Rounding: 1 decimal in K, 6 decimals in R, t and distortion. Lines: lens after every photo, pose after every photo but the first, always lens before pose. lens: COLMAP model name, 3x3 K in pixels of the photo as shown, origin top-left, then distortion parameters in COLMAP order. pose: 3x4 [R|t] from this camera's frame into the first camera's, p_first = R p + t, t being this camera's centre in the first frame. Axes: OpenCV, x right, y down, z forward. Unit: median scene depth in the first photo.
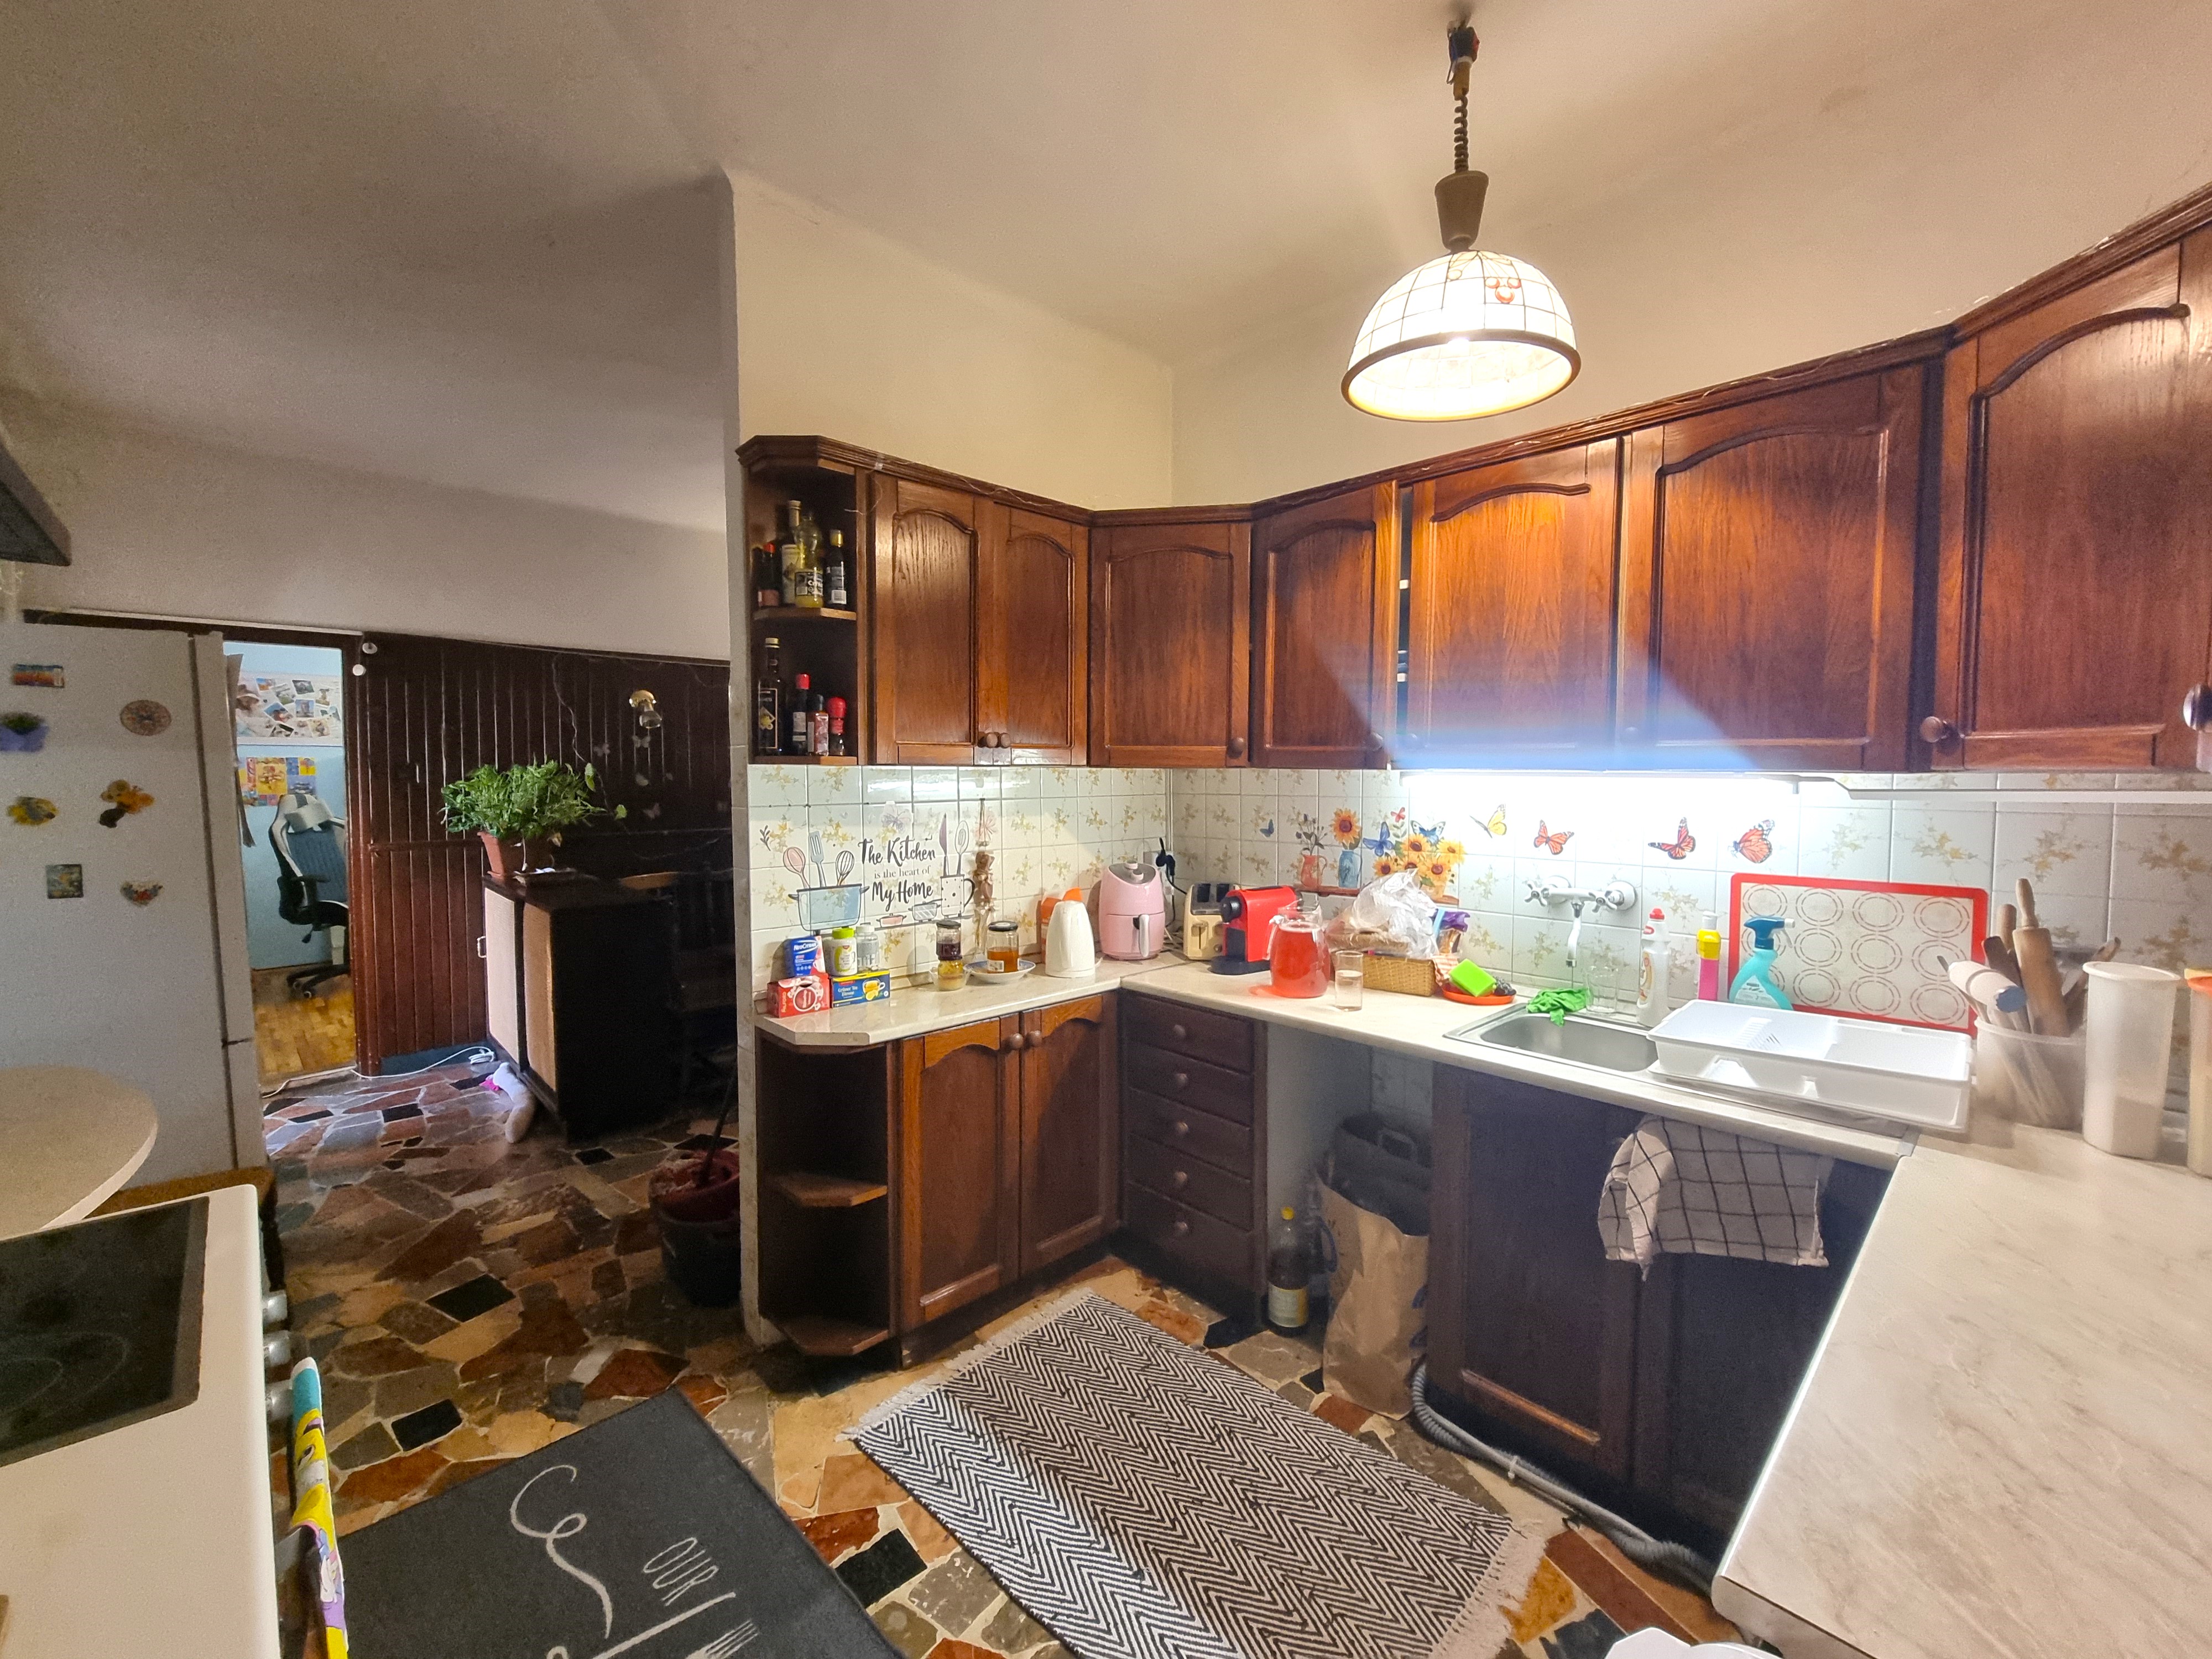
lens RADIAL K [[904.8, 0, 1120.0], [0, 904.8, 822.4], [0, 0, 1]] dist [-0.002158, -0.002482]
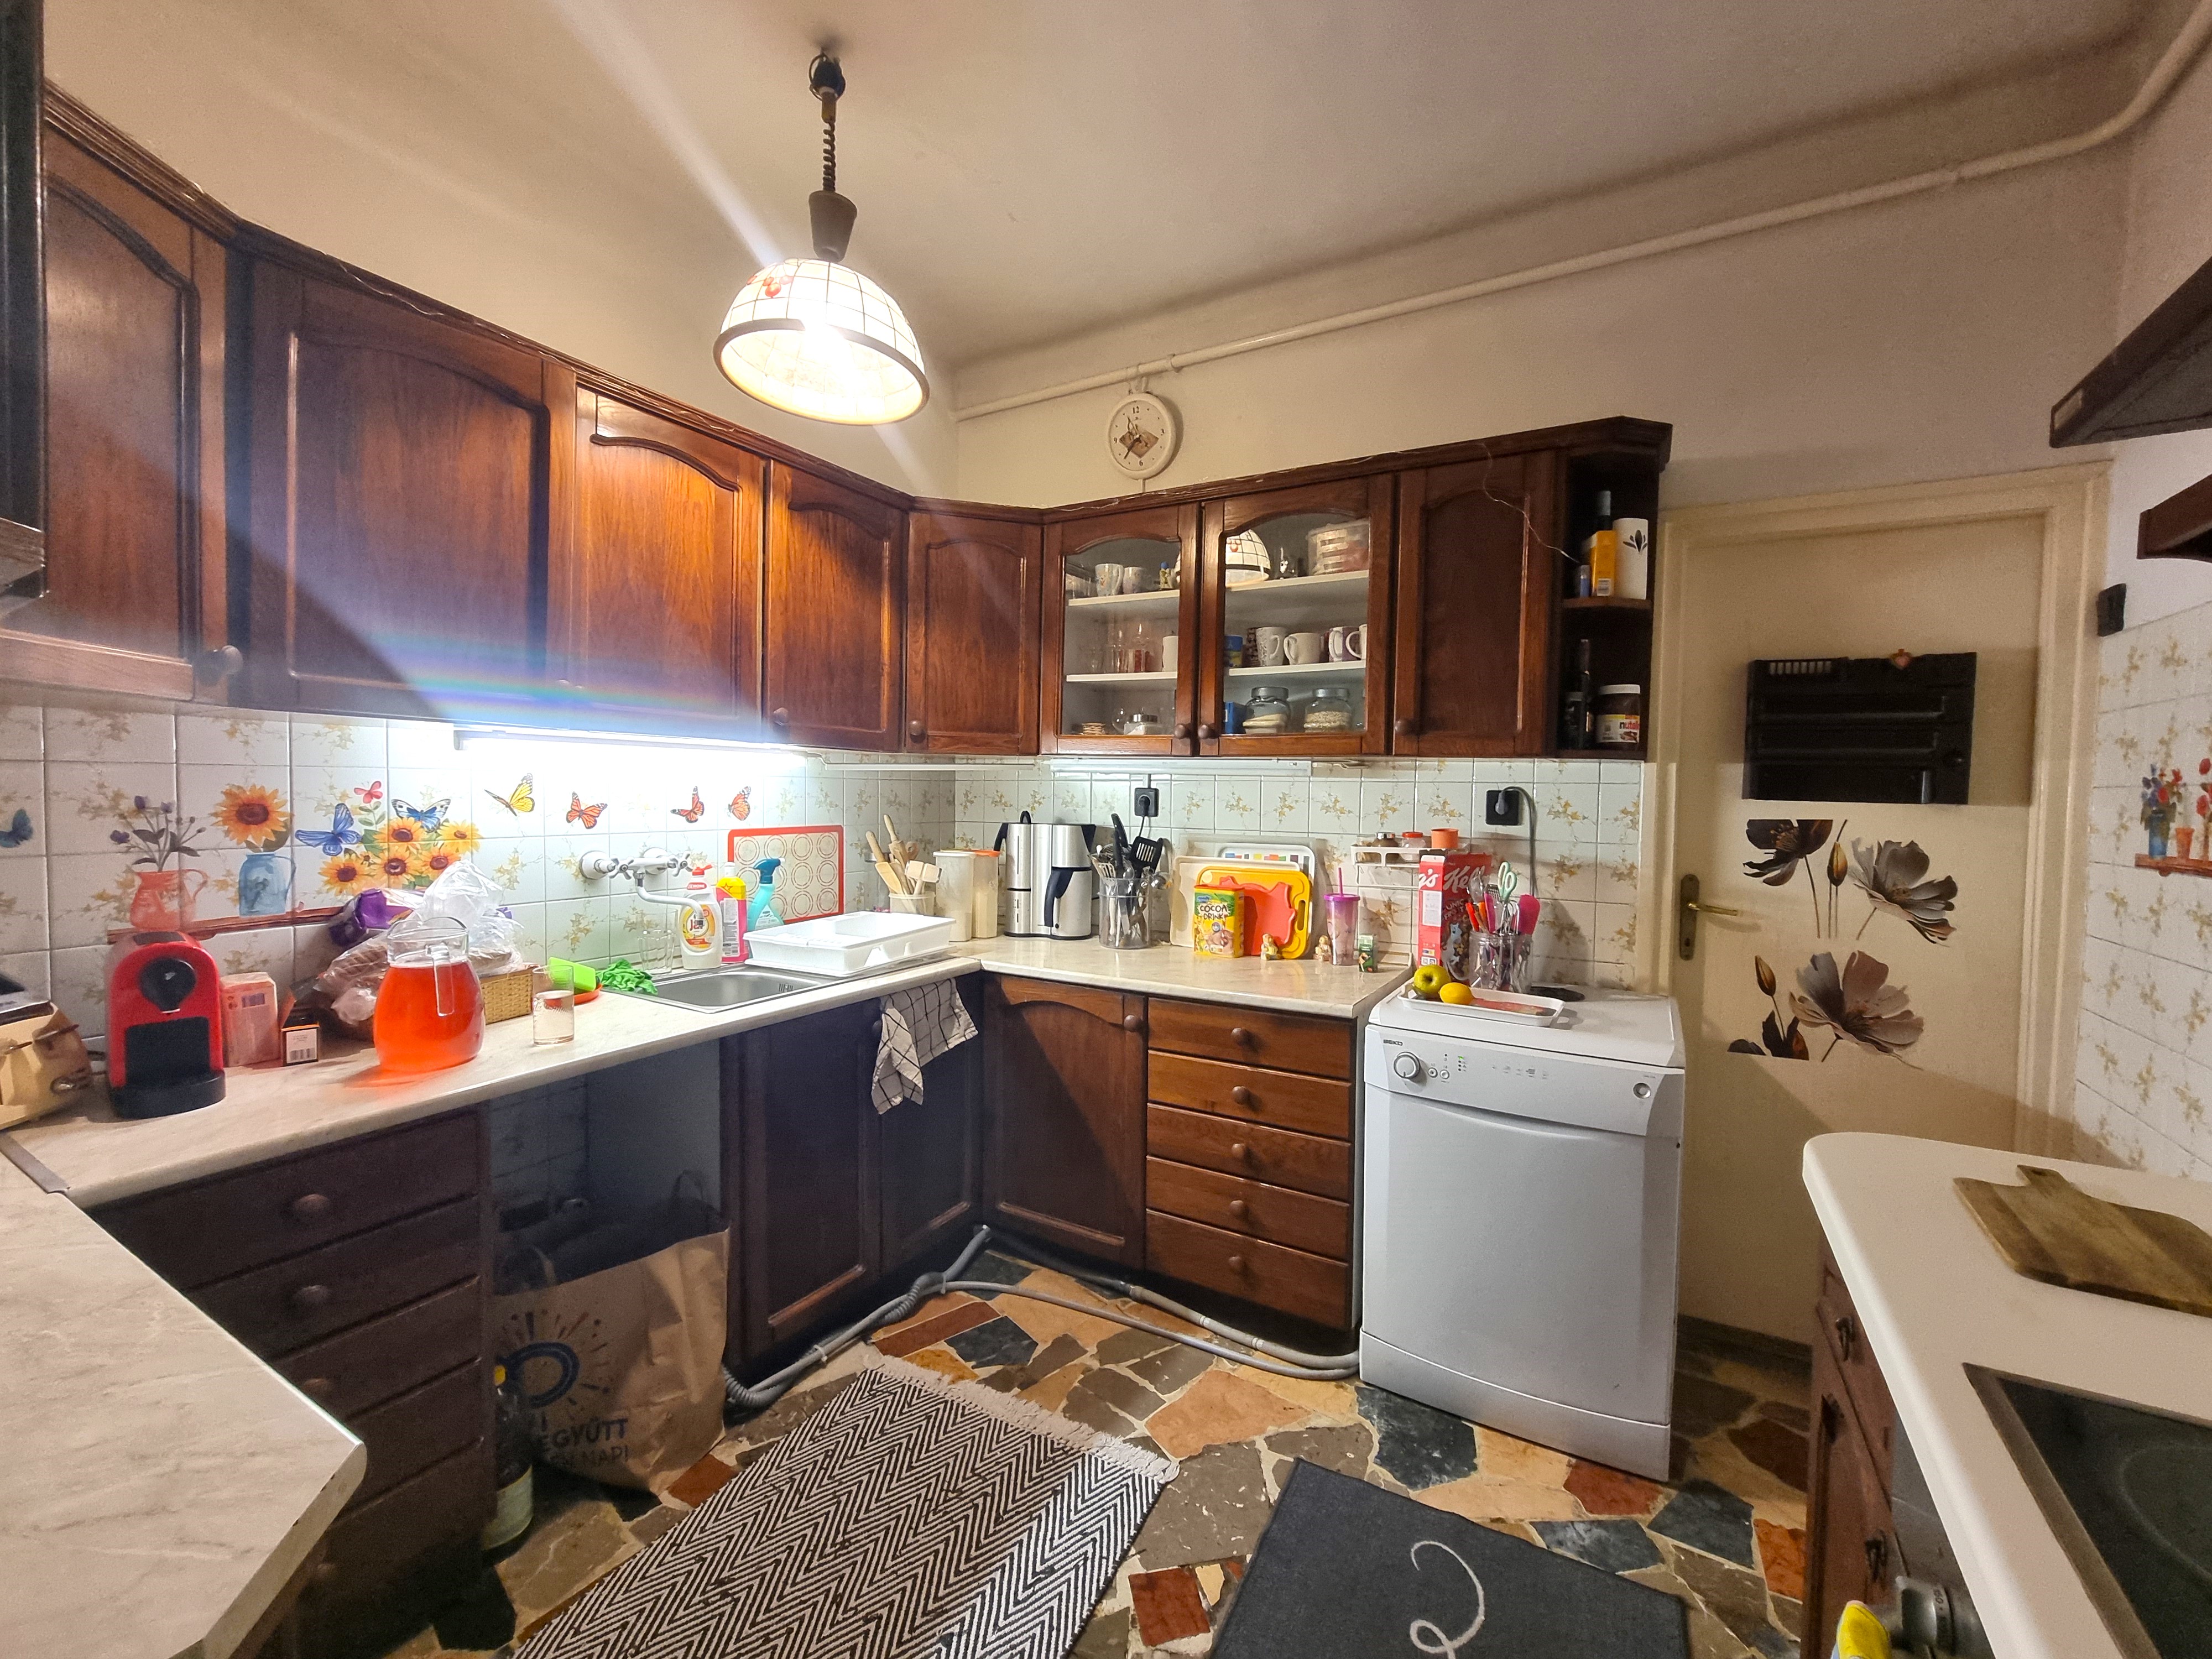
lens RADIAL K [[904.8, 0, 1119.0], [0, 904.8, 821.5], [0, 0, 1]] dist [-0.002158, -0.002482]
pose [[-0.268716, -0.036367, 0.962533, -0.630104], [0.042714, 0.997854, 0.049627, 0.005390], [-0.962272, 0.054450, -0.266586, 0.776610]]
